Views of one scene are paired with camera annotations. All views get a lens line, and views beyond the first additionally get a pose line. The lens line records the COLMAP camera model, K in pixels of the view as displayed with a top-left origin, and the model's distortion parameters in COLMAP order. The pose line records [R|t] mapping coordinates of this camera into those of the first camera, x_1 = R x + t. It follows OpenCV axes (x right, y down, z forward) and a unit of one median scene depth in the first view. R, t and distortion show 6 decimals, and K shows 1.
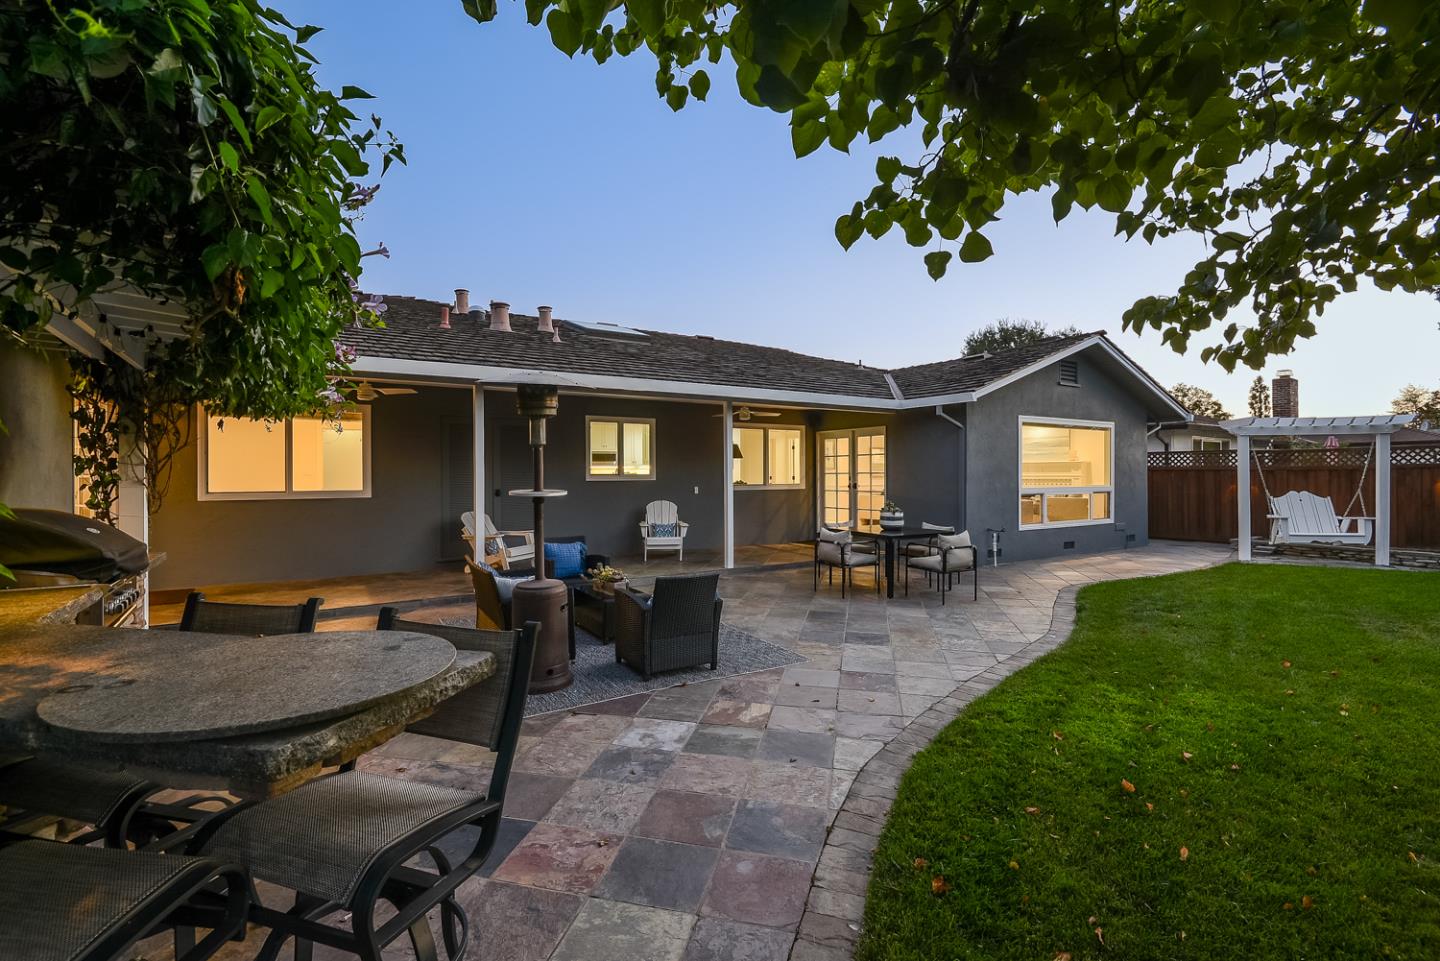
lens RADIAL K [[662.4, 0, 711.8], [0, 662.4, 475.5], [0, 0, 1]] dist [-0.012403, 0.000740]
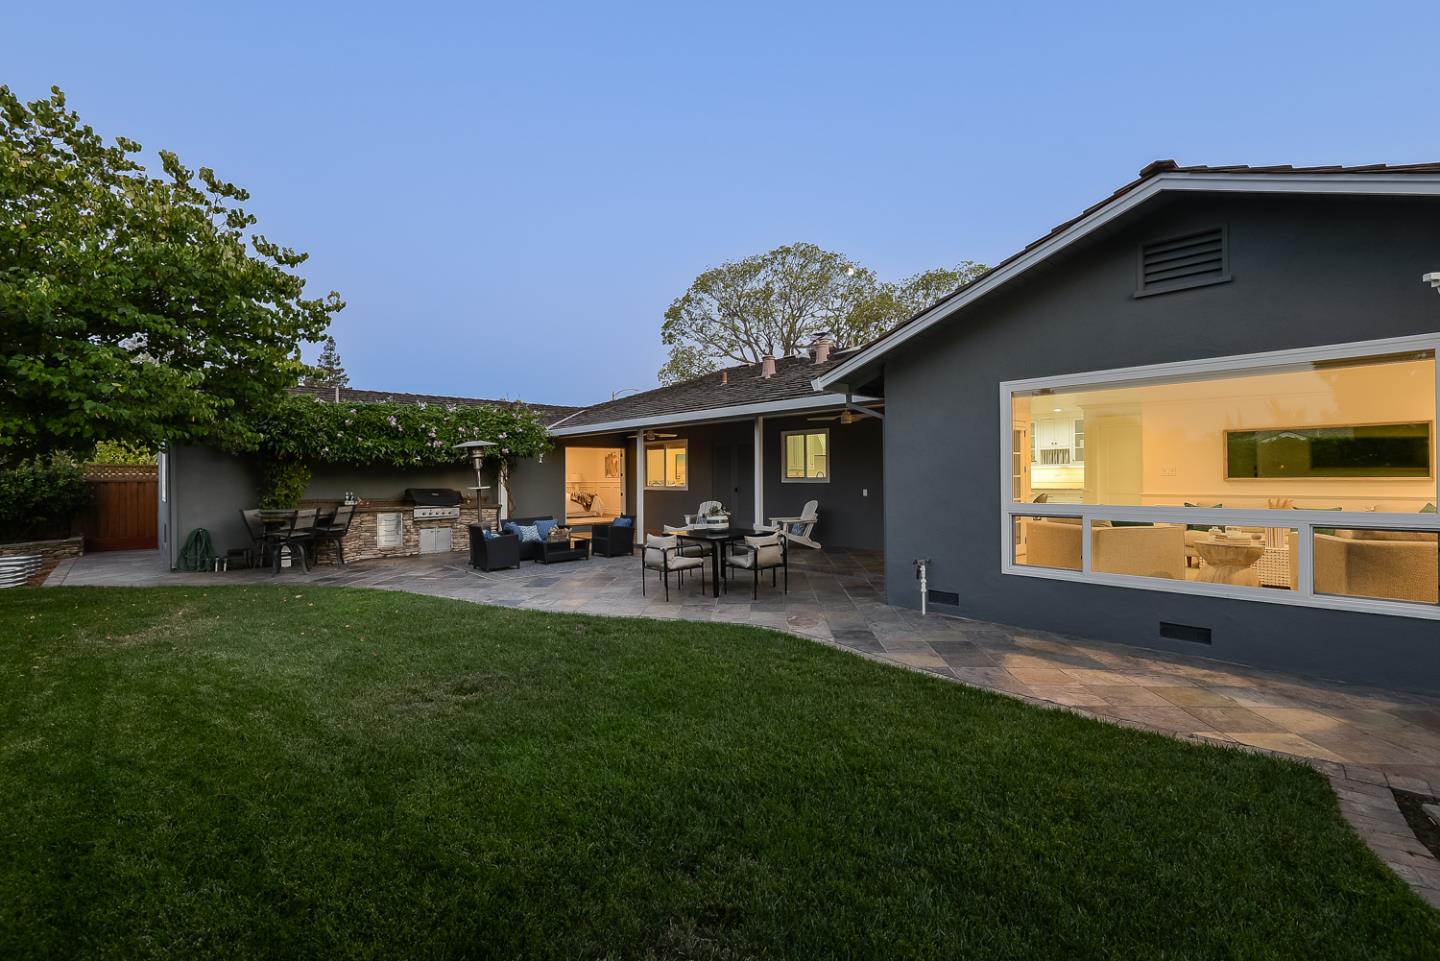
lens RADIAL K [[662.4, 0, 719.6], [0, 662.4, 479.6], [0, 0, 1]] dist [-0.012403, 0.000740]
pose [[0.158312, 0.008555, -0.987352, 1.310896], [0.004497, 0.999946, 0.009385, -0.011874], [0.987379, -0.005926, 0.158265, 0.837170]]
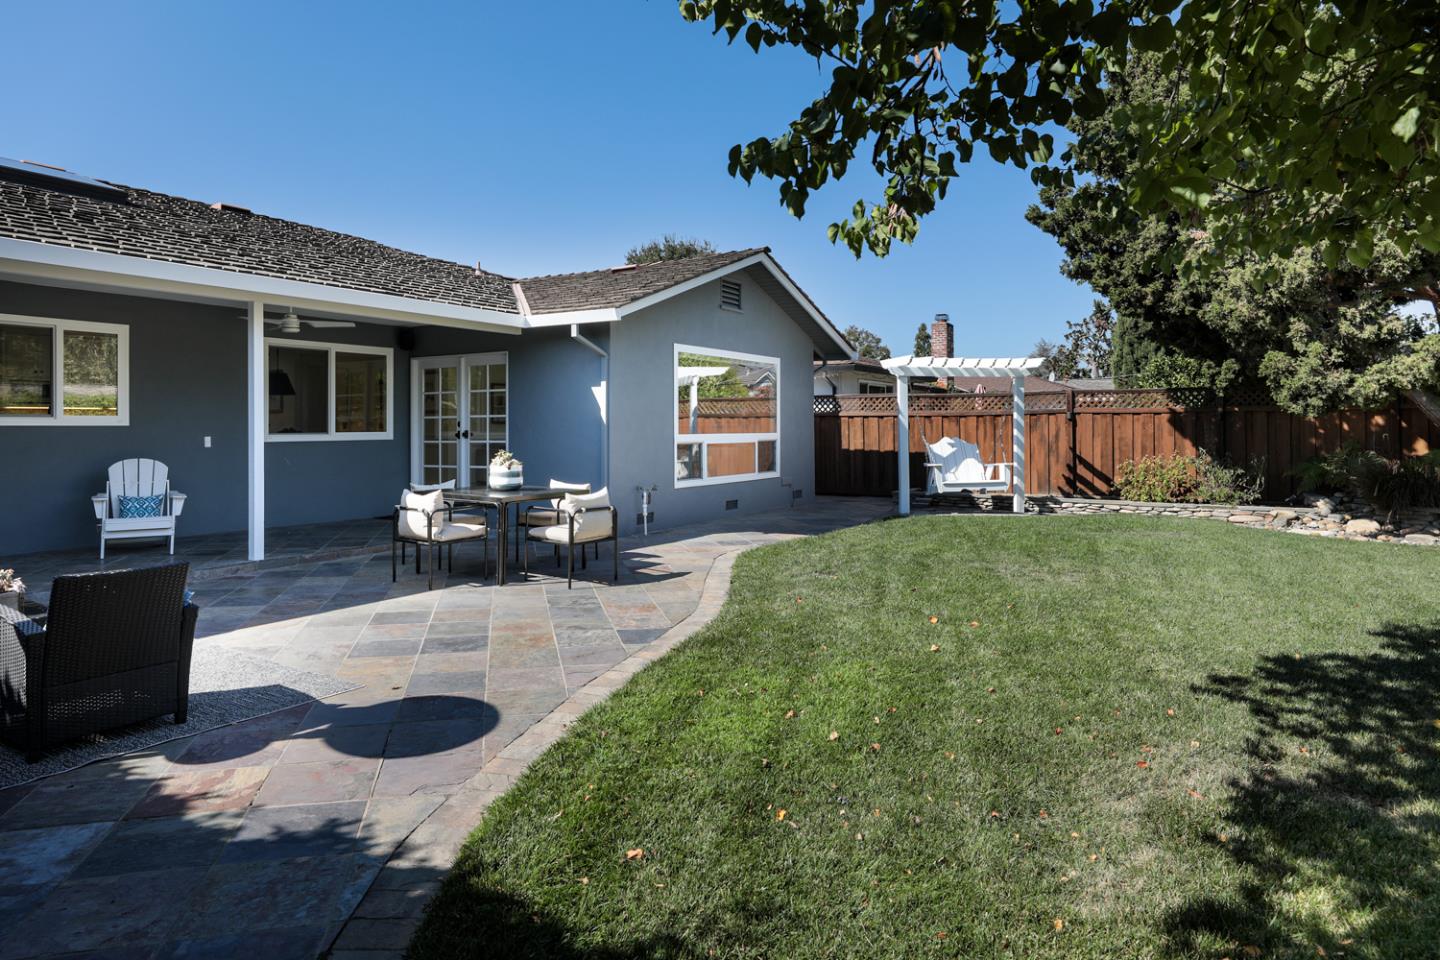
lens RADIAL K [[882.4, 0, 723.6], [0, 882.4, 417.5], [0, 0, 1]] dist [-0.000090, 0.004038]
pose [[0.891364, 0.004802, 0.453263, 0.046157], [0.002241, 0.999885, -0.014999, 0.017497], [-0.453283, 0.014385, 0.891251, 0.034102]]
